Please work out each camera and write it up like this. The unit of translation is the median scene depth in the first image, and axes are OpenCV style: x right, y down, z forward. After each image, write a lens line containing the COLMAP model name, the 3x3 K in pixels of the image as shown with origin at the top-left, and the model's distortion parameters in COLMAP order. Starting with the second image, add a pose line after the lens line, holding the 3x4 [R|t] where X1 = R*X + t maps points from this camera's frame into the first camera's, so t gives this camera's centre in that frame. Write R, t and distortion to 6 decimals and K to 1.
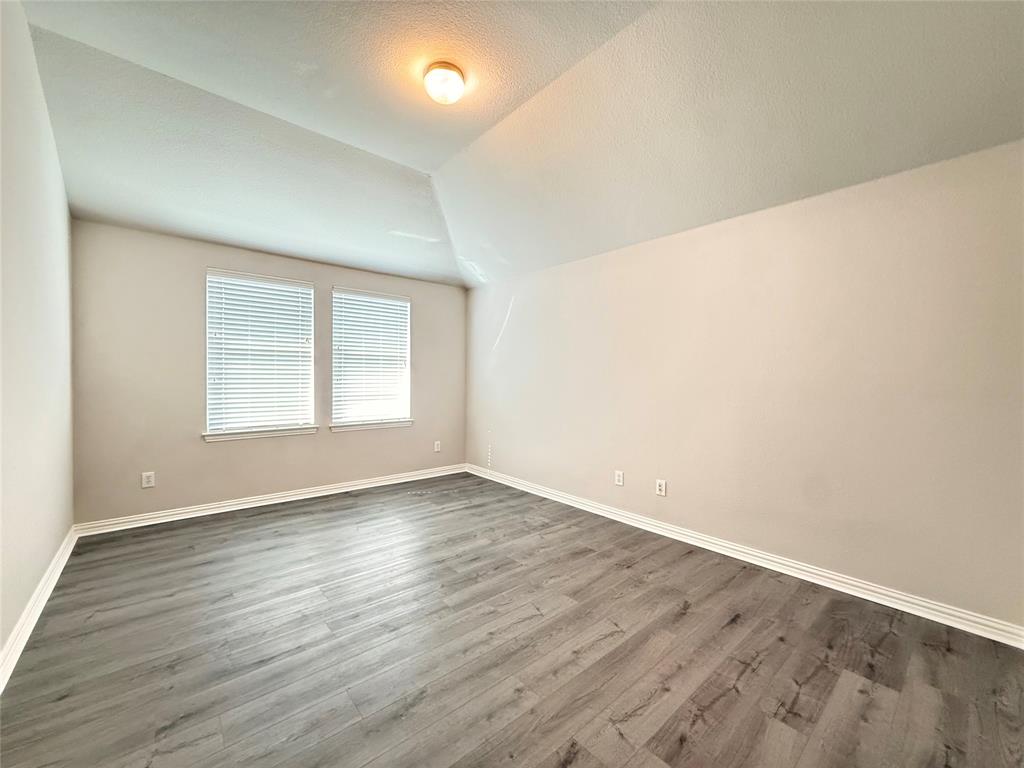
lens RADIAL K [[408.1, 0, 514.3], [0, 408.1, 383.3], [0, 0, 1]] dist [0.001564, -0.000200]
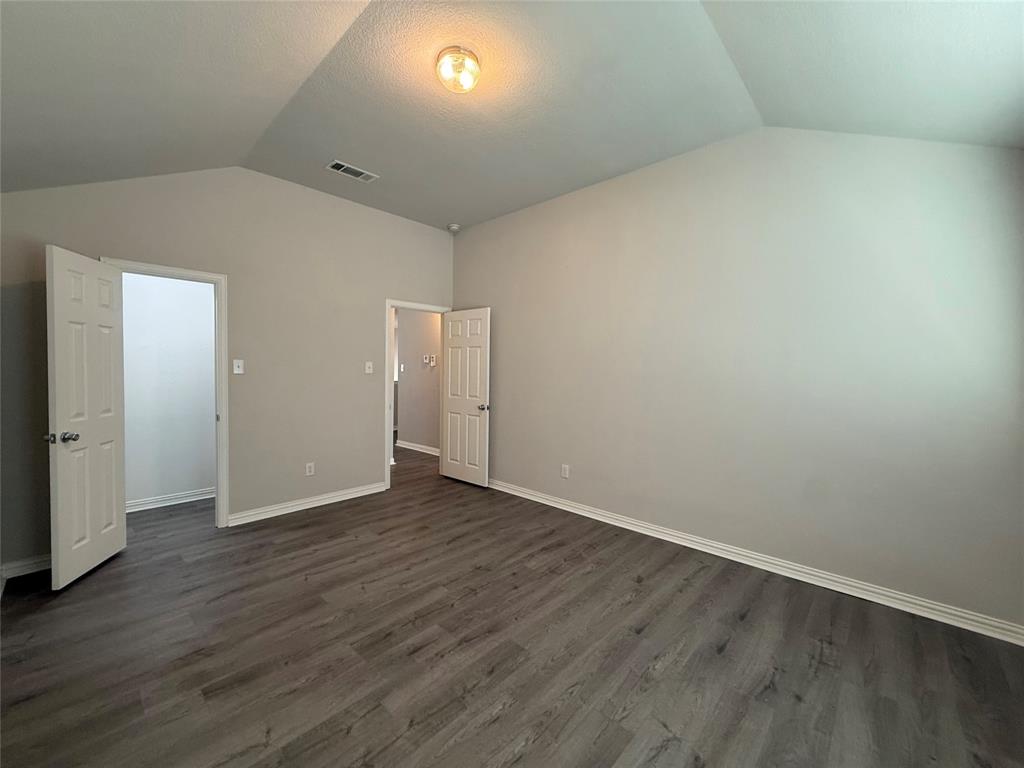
lens RADIAL K [[408.1, 0, 514.3], [0, 408.1, 383.3], [0, 0, 1]] dist [0.001564, -0.000200]
pose [[-0.994334, -0.017758, -0.104803, -0.217180], [-0.022907, 0.998578, 0.048132, -0.079570], [0.103800, 0.050260, -0.993328, 2.003765]]
